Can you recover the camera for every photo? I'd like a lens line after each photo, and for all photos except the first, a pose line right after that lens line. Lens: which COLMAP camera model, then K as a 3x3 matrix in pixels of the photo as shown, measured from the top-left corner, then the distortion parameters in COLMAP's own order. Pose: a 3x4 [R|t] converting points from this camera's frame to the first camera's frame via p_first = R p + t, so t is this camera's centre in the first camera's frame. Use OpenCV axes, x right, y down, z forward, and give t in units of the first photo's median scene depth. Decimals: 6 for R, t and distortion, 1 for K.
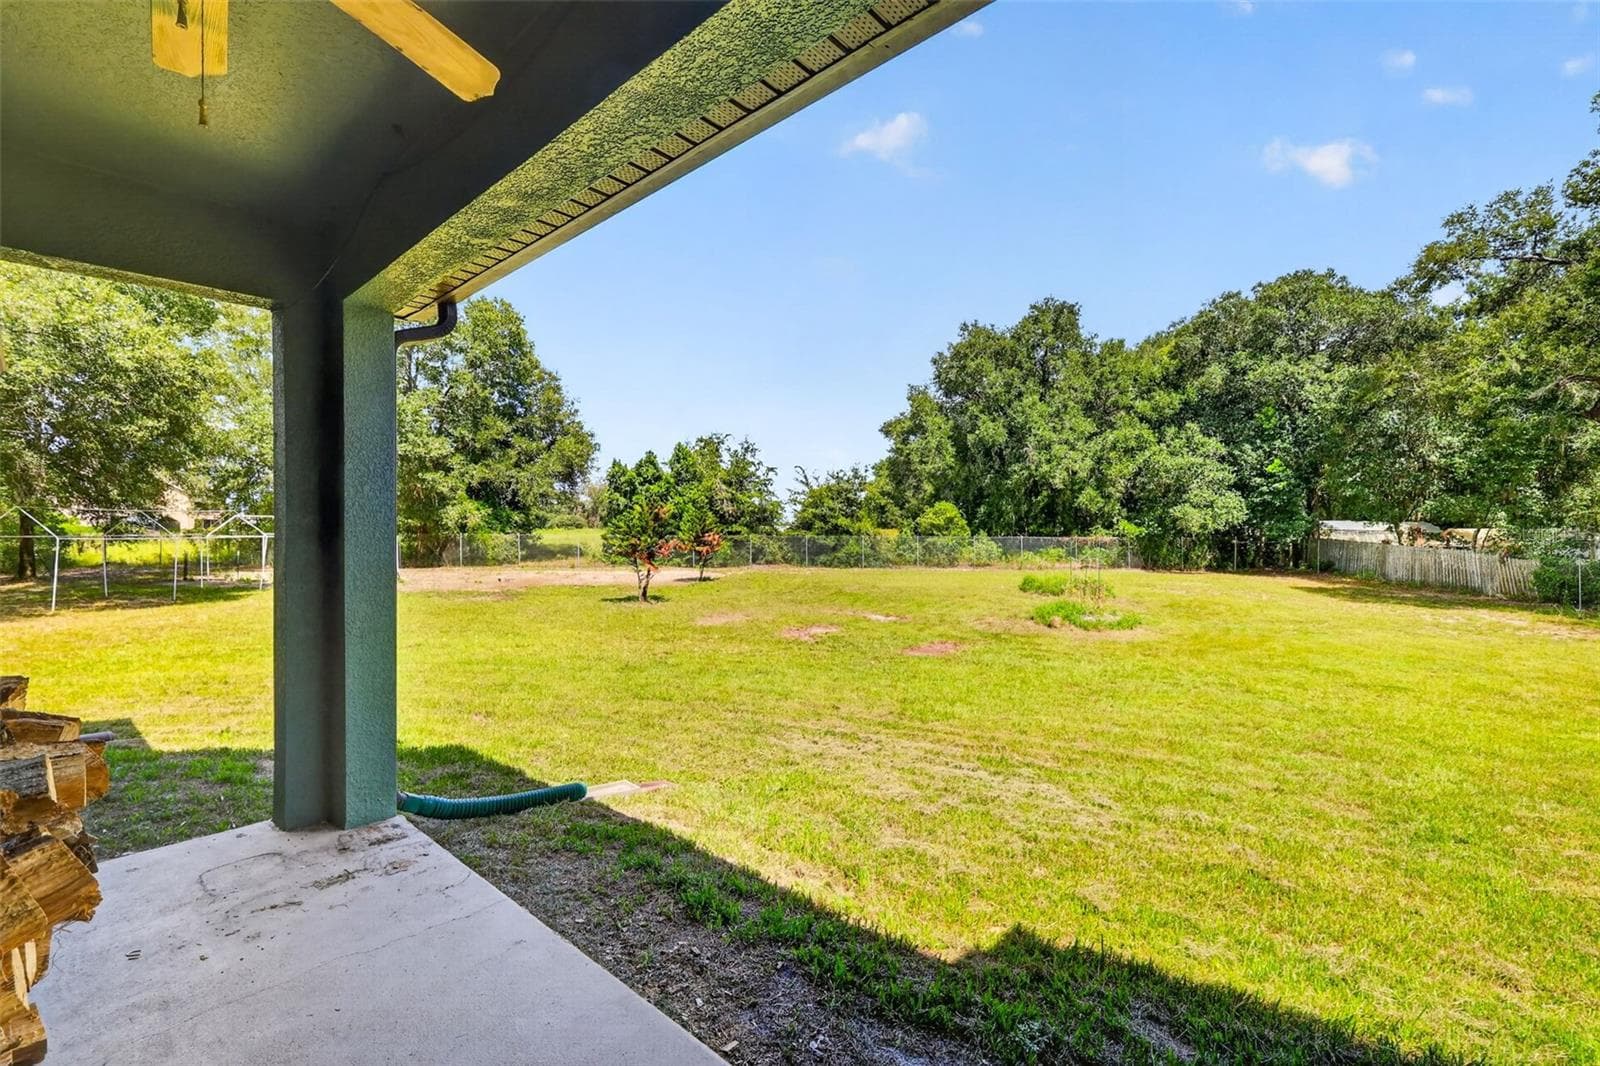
lens RADIAL K [[698.8, 0, 801.6], [0, 698.8, 530.4], [0, 0, 1]] dist [-0.001005, 0.000653]
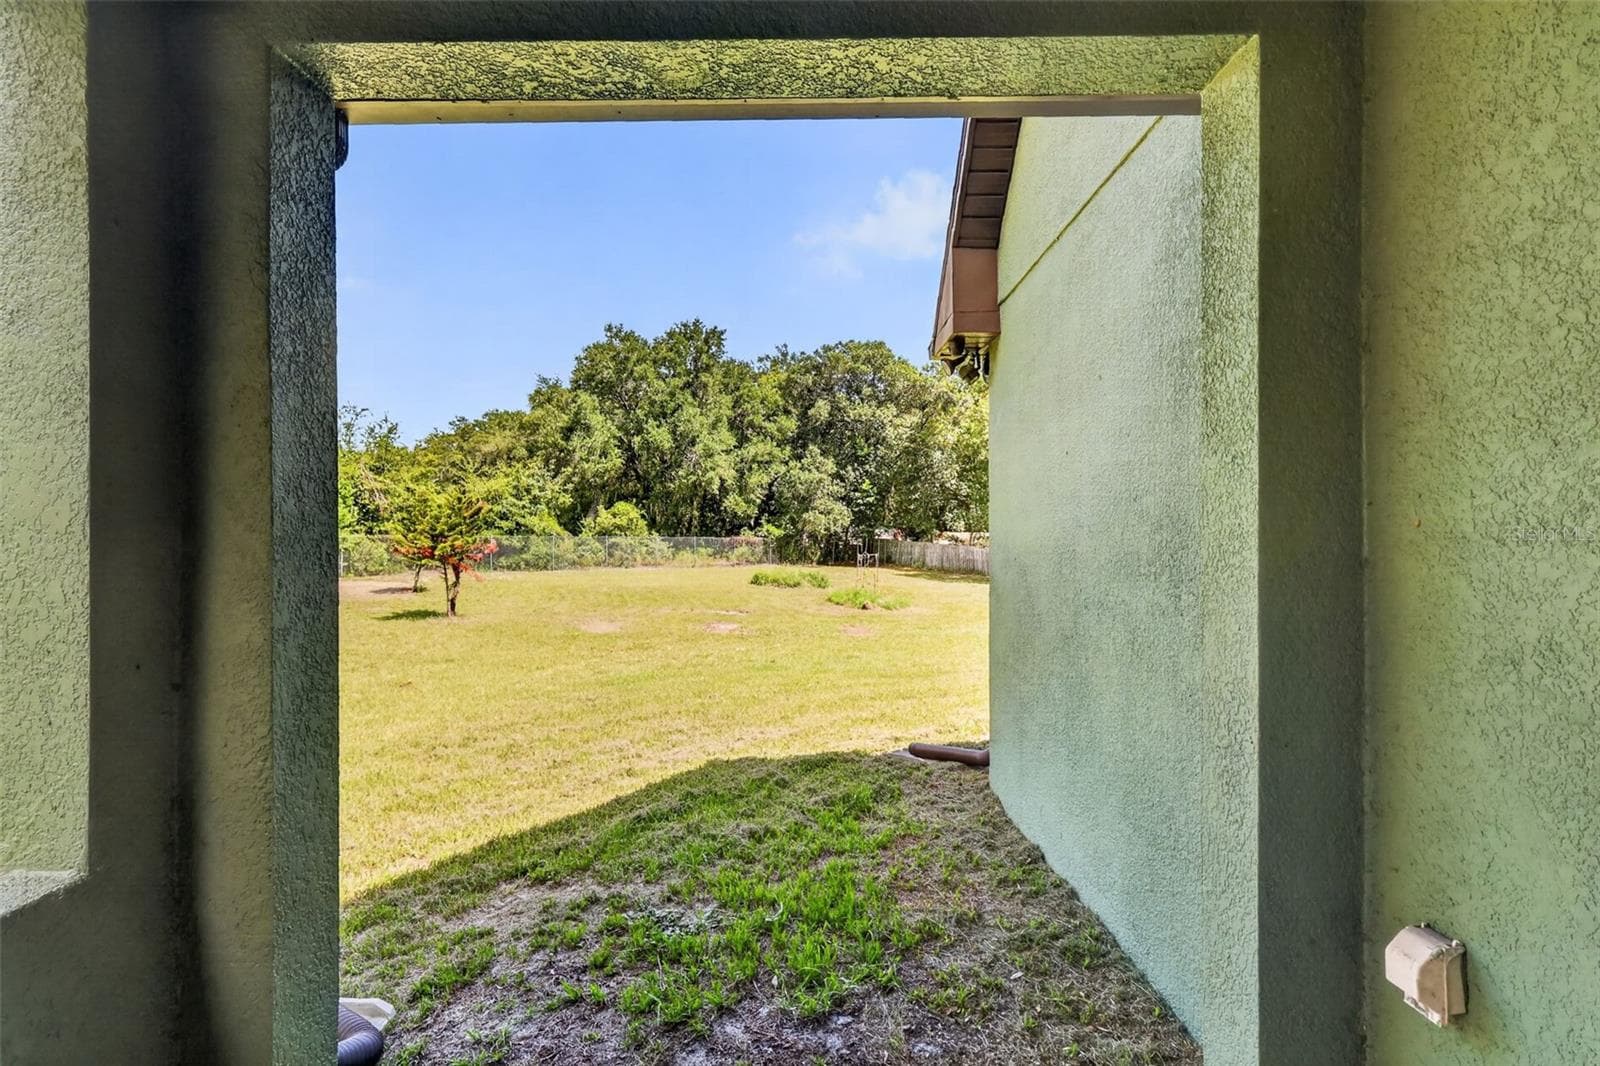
lens RADIAL K [[698.8, 0, 789.4], [0, 698.8, 540.2], [0, 0, 1]] dist [-0.001005, 0.000653]
pose [[0.755356, -0.002567, 0.655309, -0.278365], [-0.006092, 0.999922, 0.010939, 0.001185], [-0.655286, -0.012255, 0.755281, 0.083197]]
